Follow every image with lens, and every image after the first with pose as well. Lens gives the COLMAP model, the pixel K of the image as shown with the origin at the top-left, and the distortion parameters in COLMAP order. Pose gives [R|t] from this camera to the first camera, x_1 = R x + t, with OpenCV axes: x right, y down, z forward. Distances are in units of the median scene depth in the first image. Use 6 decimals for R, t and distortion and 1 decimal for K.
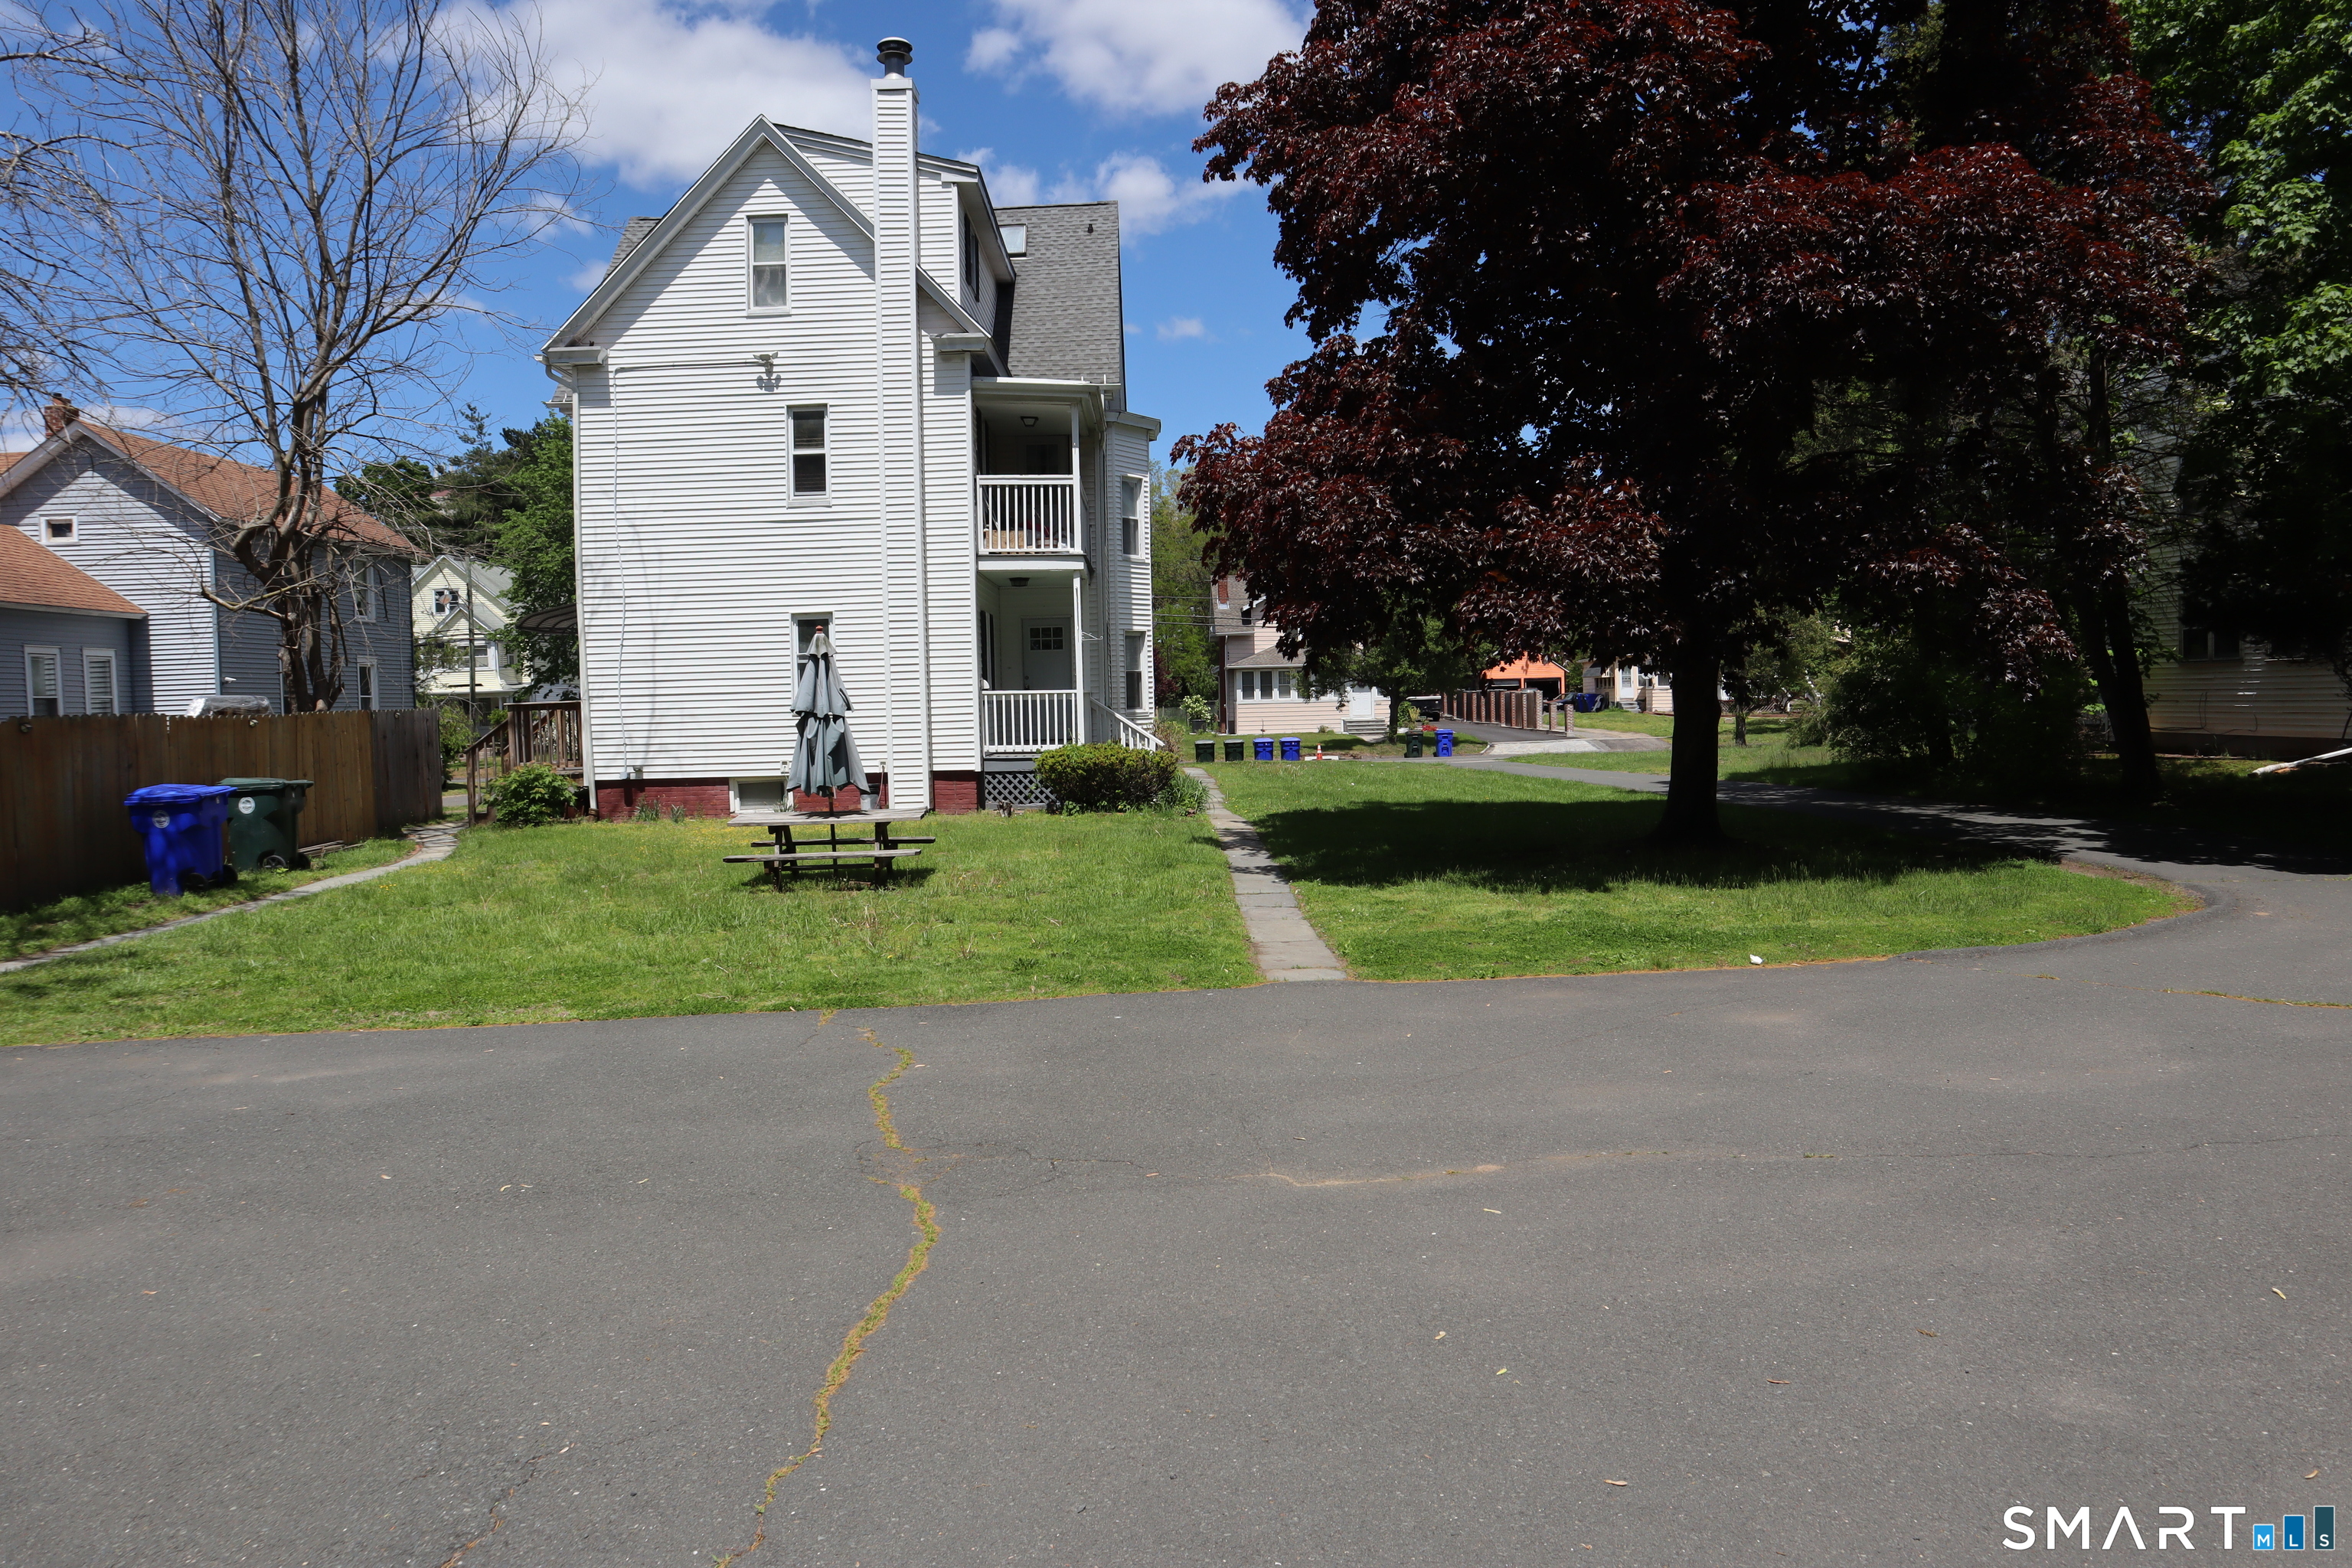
lens RADIAL K [[1625.1, 0, 1175.2], [0, 1625.1, 785.3], [0, 0, 1]] dist [-0.114071, 0.072166]
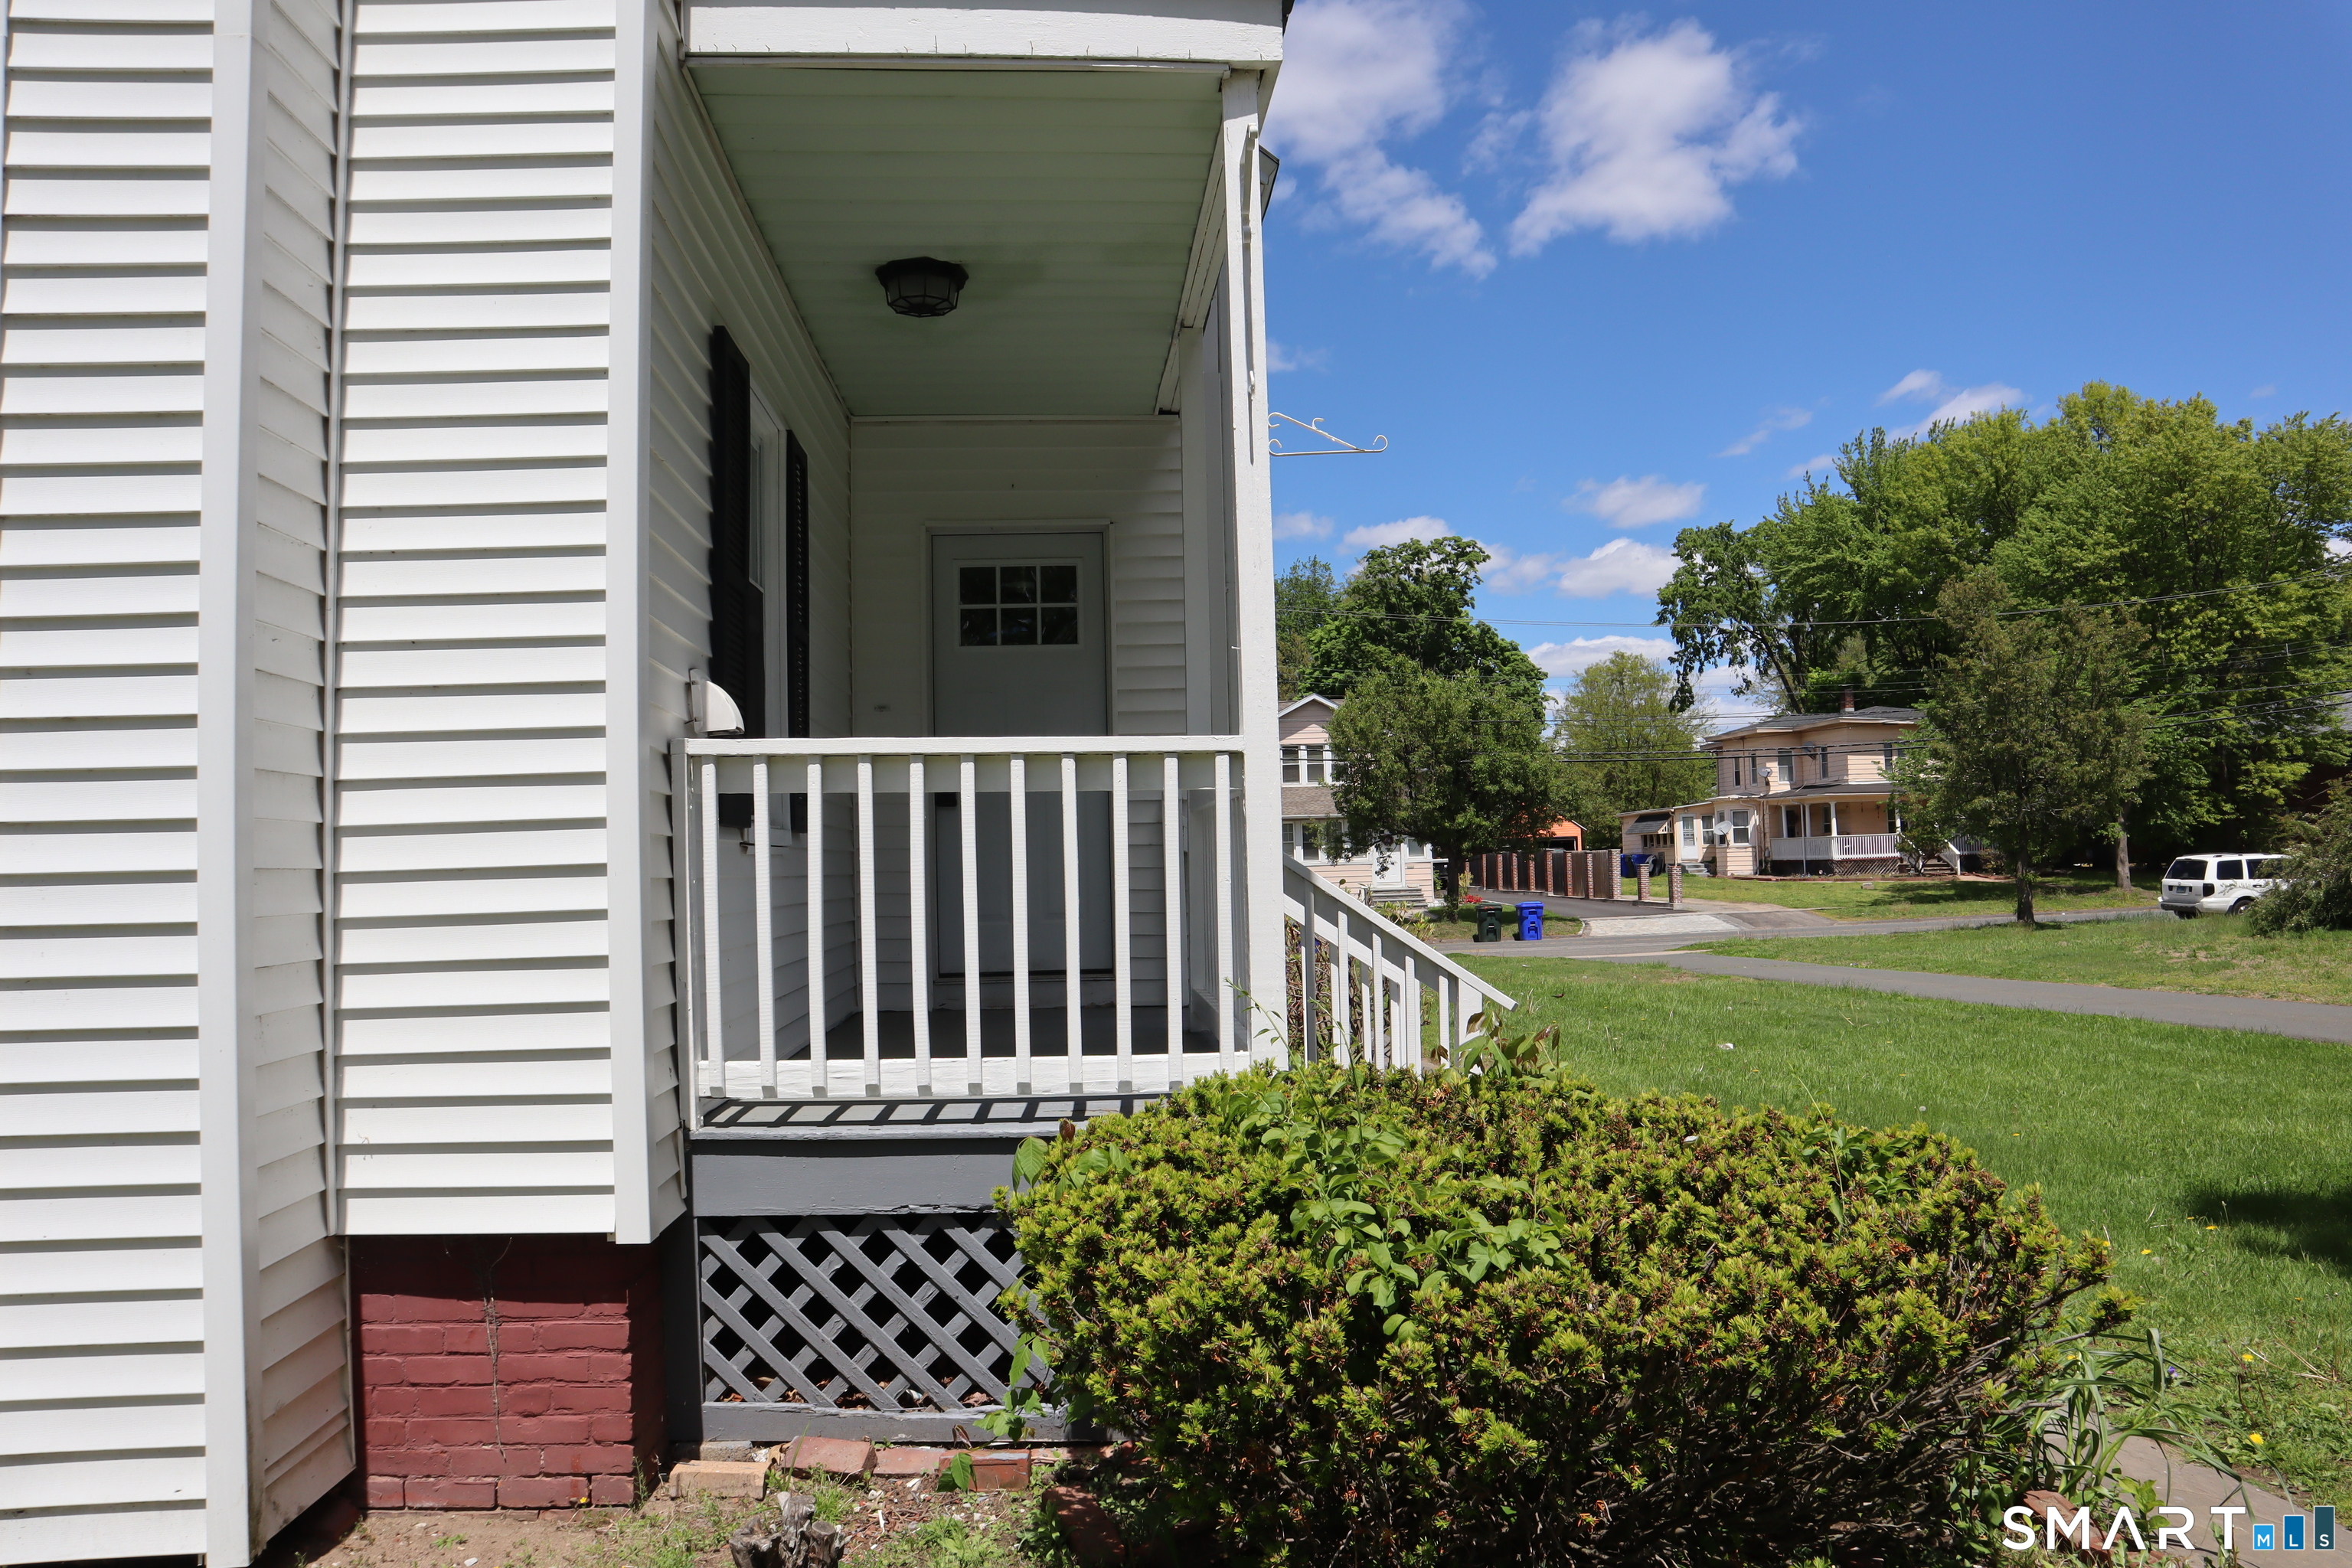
lens RADIAL K [[1625.1, 0, 1179.1], [0, 1625.1, 786.0], [0, 0, 1]] dist [-0.114071, 0.072166]
pose [[0.998360, 0.000384, 0.057238, -0.028506], [0.005517, 0.994676, -0.102902, -0.013076], [-0.056973, 0.103049, 0.993043, 0.305646]]
